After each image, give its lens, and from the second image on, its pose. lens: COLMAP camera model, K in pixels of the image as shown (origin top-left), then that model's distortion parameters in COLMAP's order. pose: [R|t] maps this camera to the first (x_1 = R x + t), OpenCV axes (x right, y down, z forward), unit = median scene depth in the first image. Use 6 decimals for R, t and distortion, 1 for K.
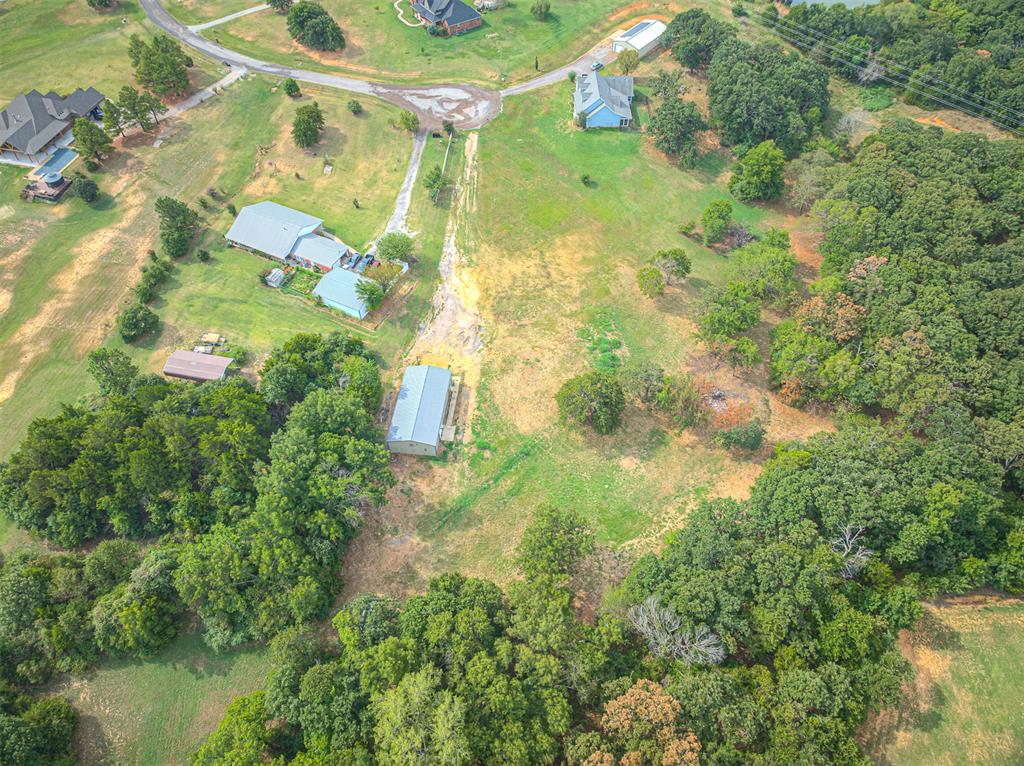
lens RADIAL K [[688.4, 0, 513.0], [0, 688.4, 388.1], [0, 0, 1]] dist [0.060656, -0.081220]
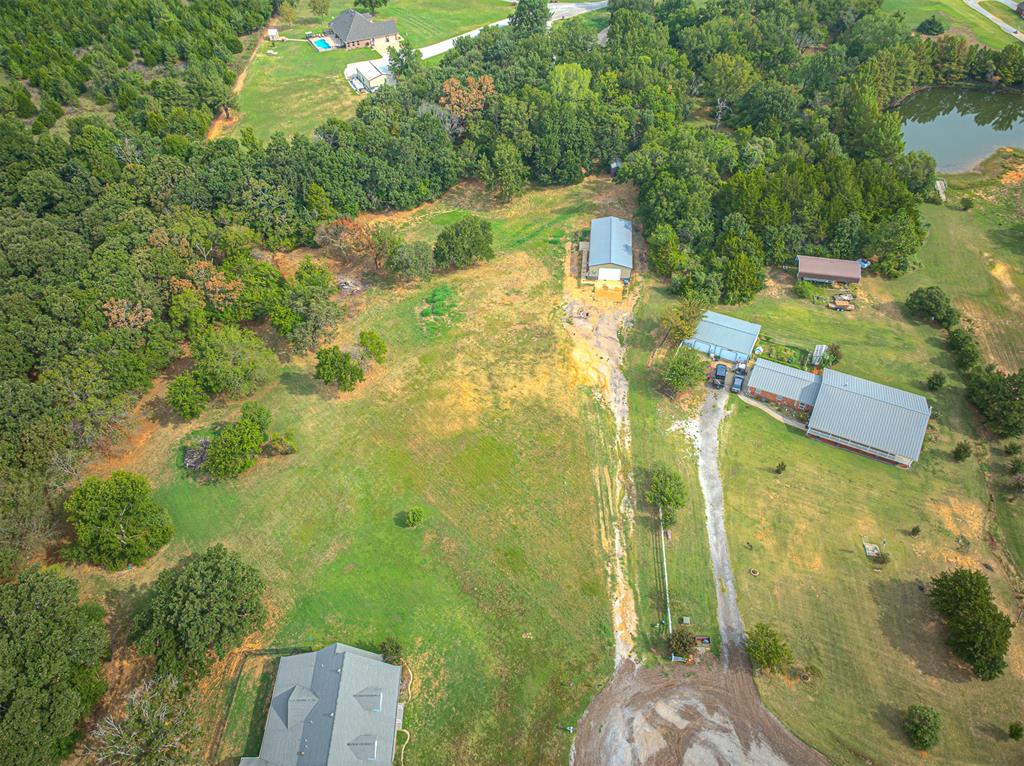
lens RADIAL K [[688.4, 0, 513.0], [0, 688.4, 388.1], [0, 0, 1]] dist [0.060656, -0.081220]
pose [[-0.999953, 0.003078, 0.009229, 0.017220], [0.008749, -0.130410, 0.991422, -0.972136], [0.004255, 0.991455, 0.130377, 0.910813]]
